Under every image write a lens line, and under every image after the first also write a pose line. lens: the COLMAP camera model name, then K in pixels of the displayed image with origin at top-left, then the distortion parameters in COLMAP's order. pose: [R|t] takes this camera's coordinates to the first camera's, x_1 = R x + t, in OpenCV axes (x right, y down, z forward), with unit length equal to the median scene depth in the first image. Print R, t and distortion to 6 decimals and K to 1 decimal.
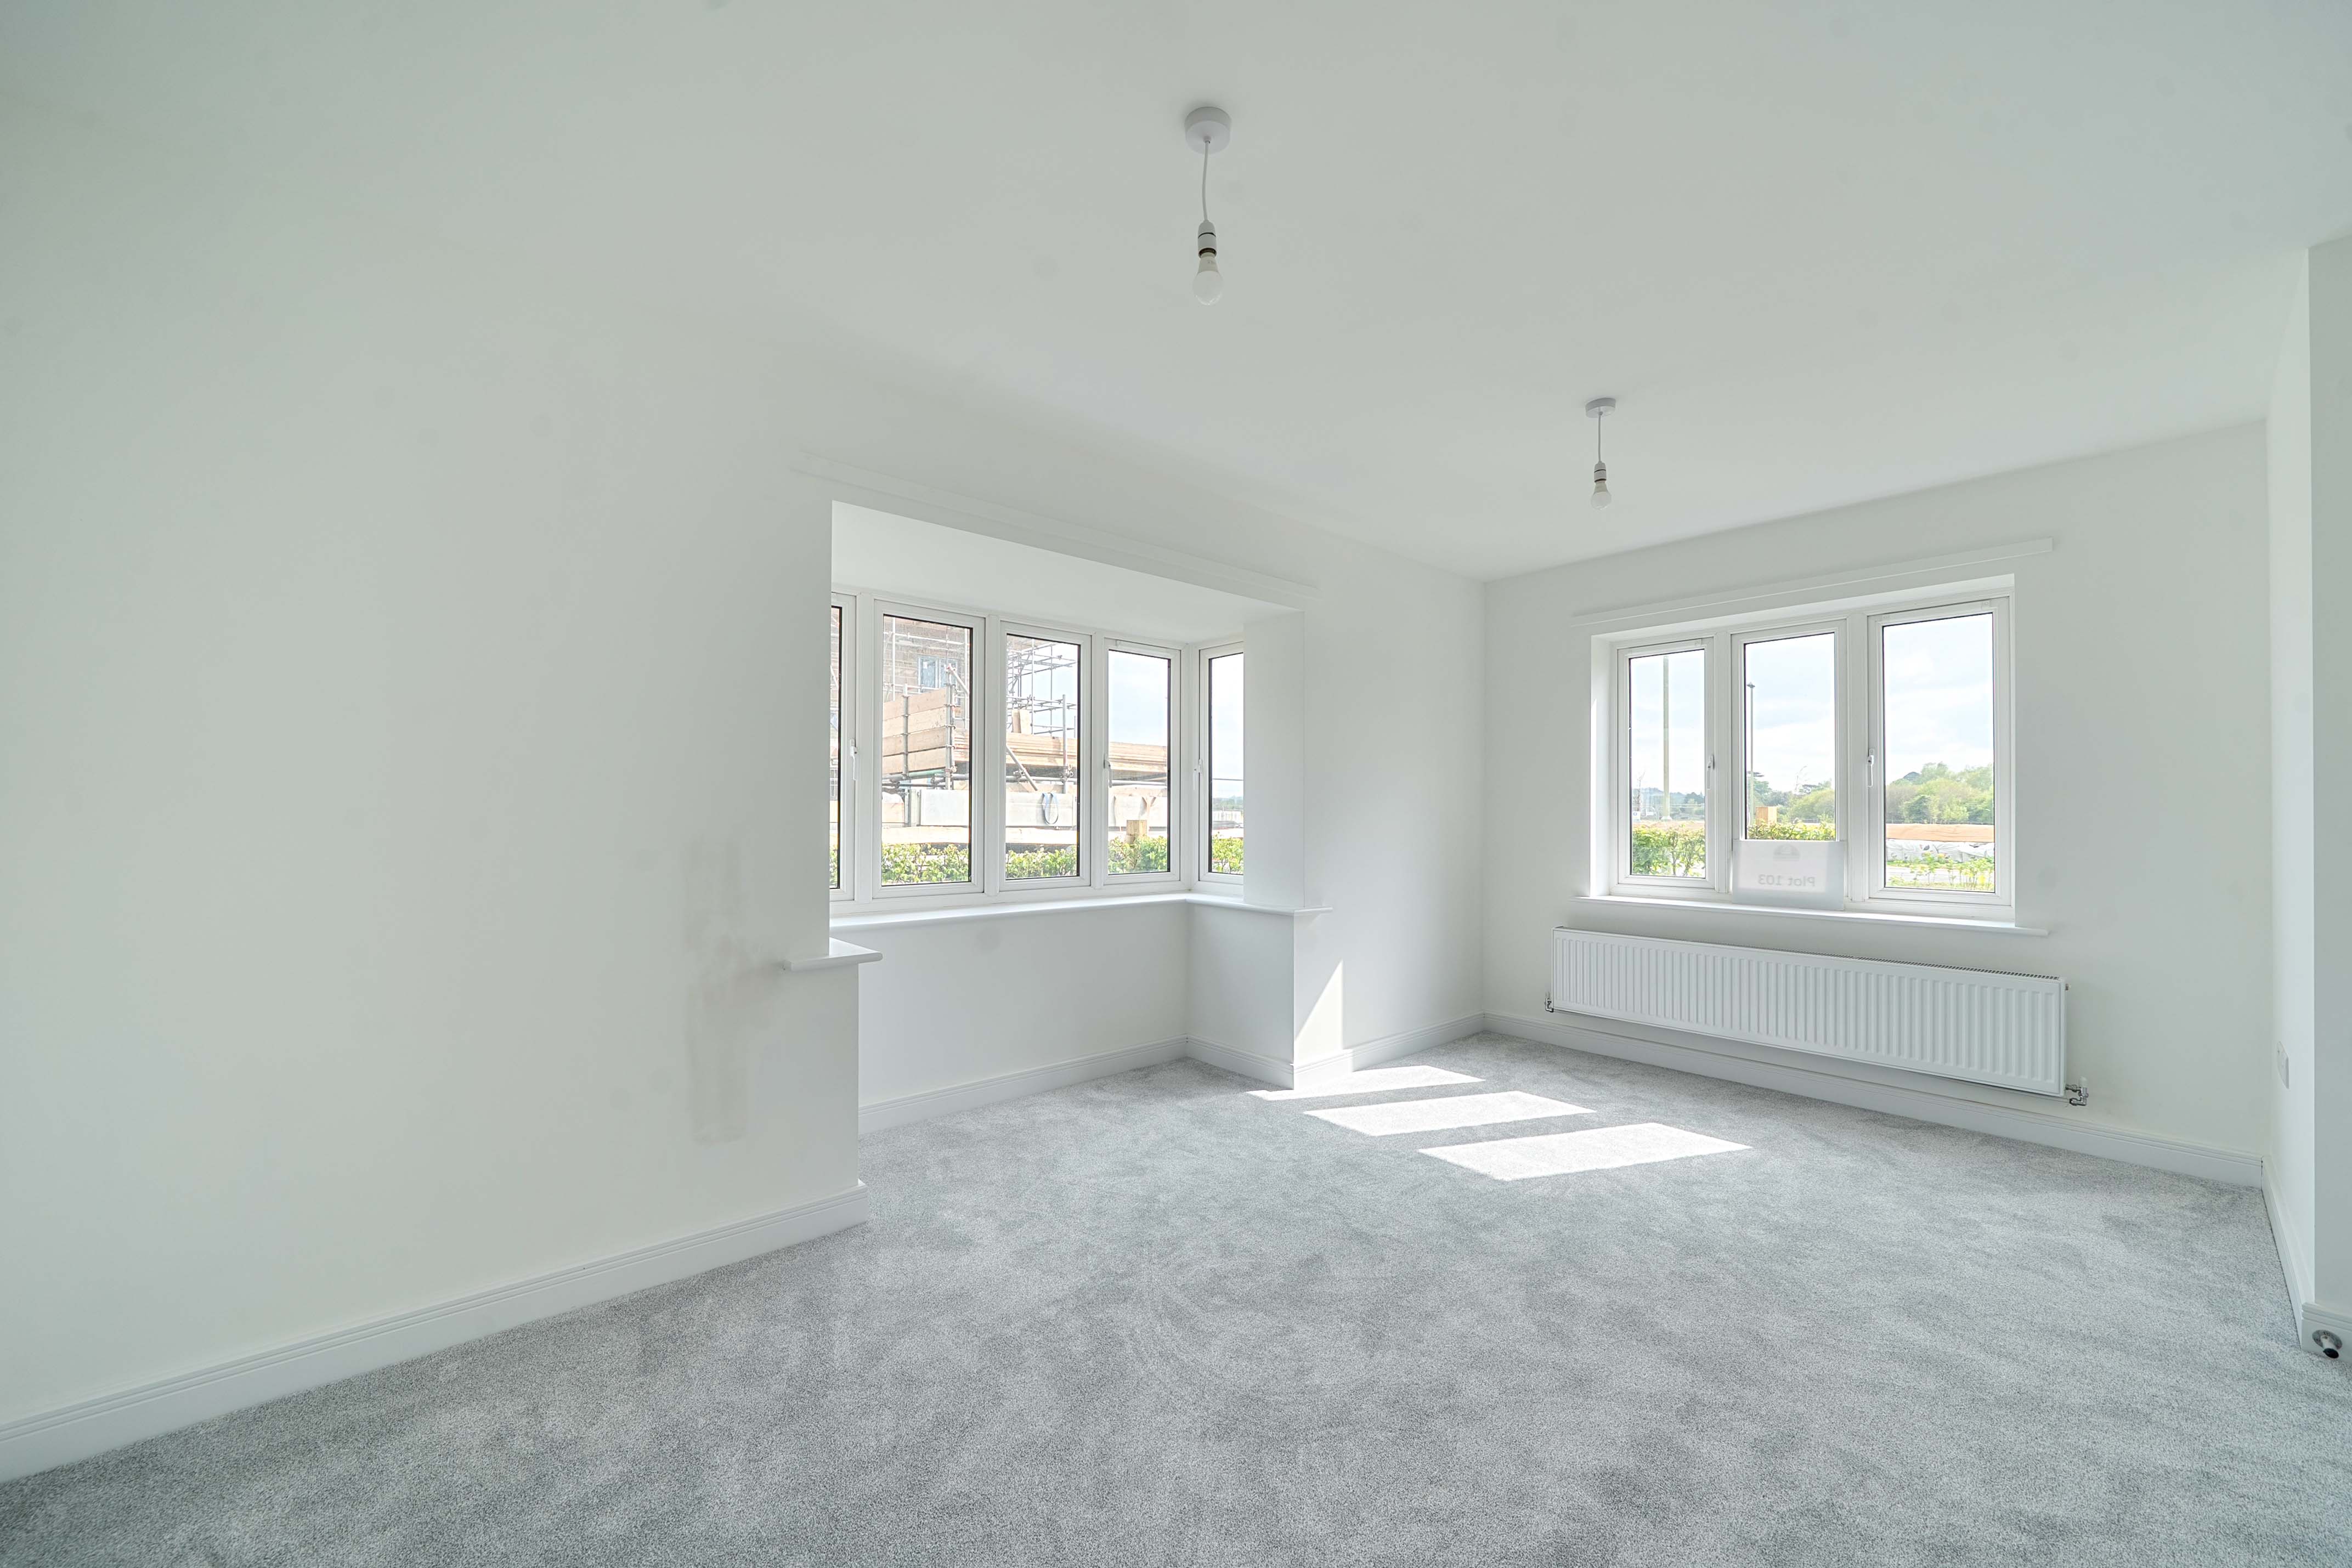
lens RADIAL K [[892.4, 0, 1176.0], [0, 892.4, 784.0], [0, 0, 1]] dist [0.001630, 0.000088]
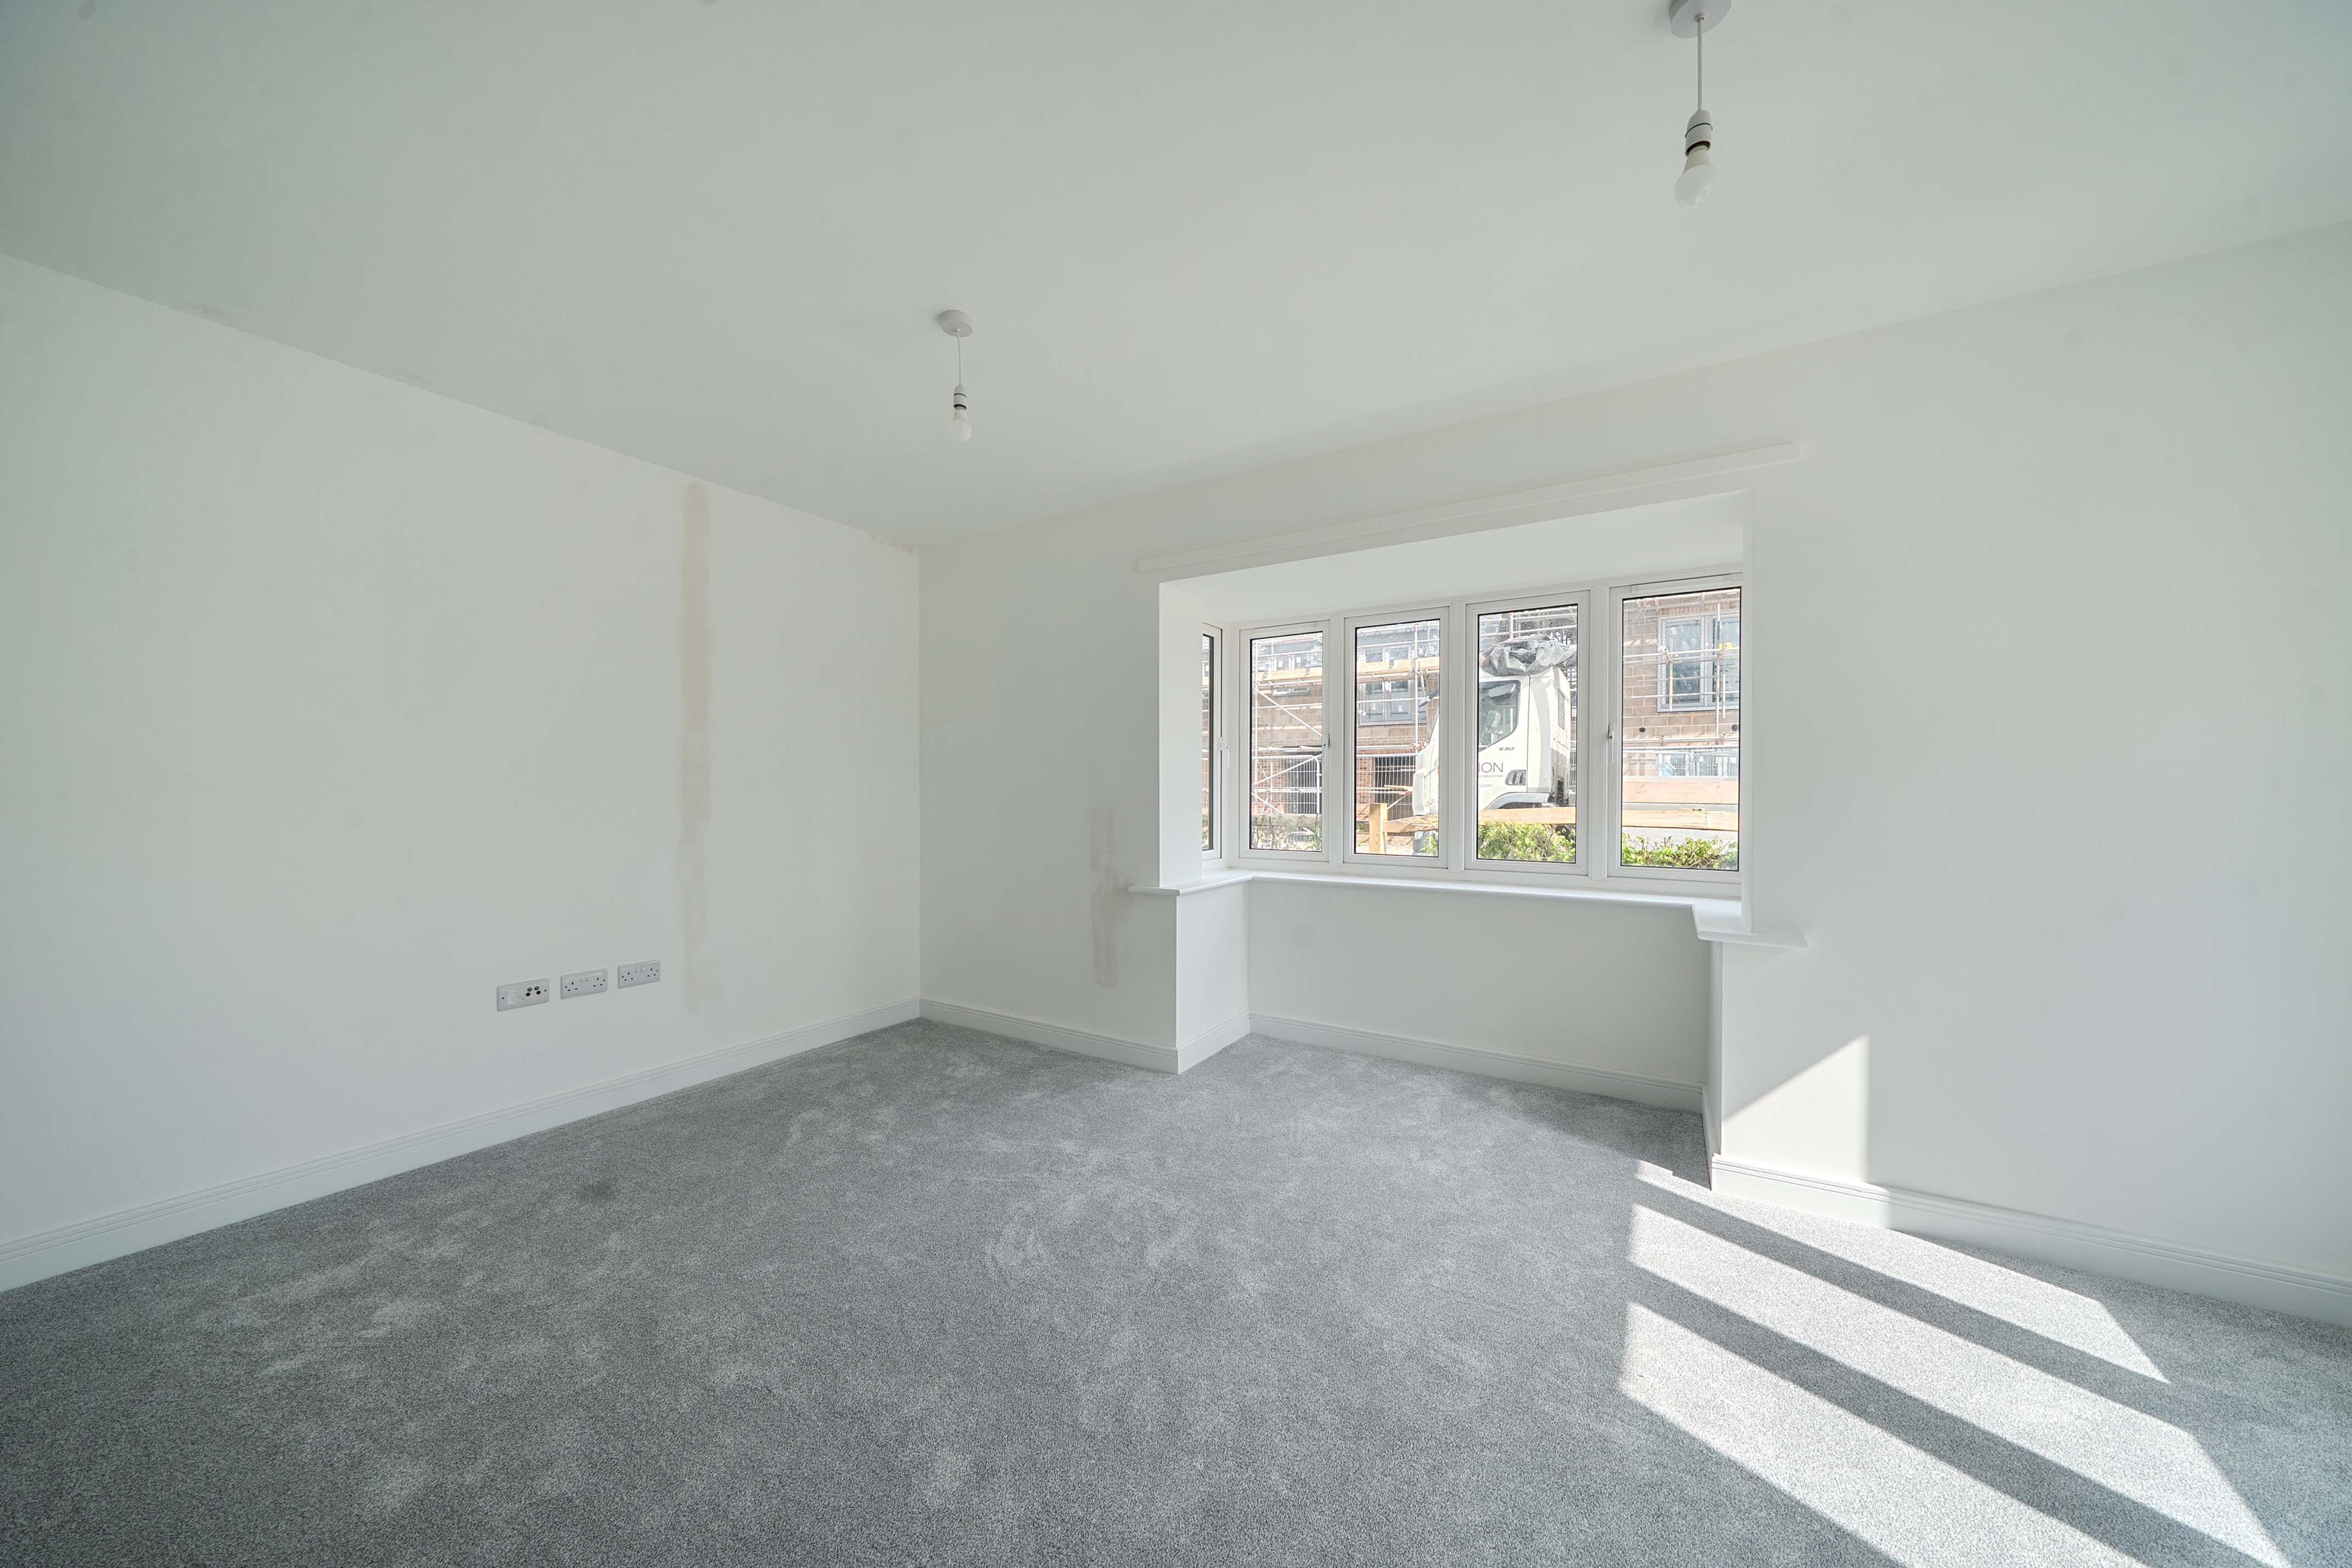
lens RADIAL K [[817.8, 0, 1176.0], [0, 817.8, 784.0], [0, 0, 1]] dist [-0.002363, -0.000185]
pose [[0.281657, -0.013766, -0.959416, 0.695584], [0.030618, 0.999517, -0.005352, 0.019618], [0.959026, -0.027868, 0.281942, 0.476366]]
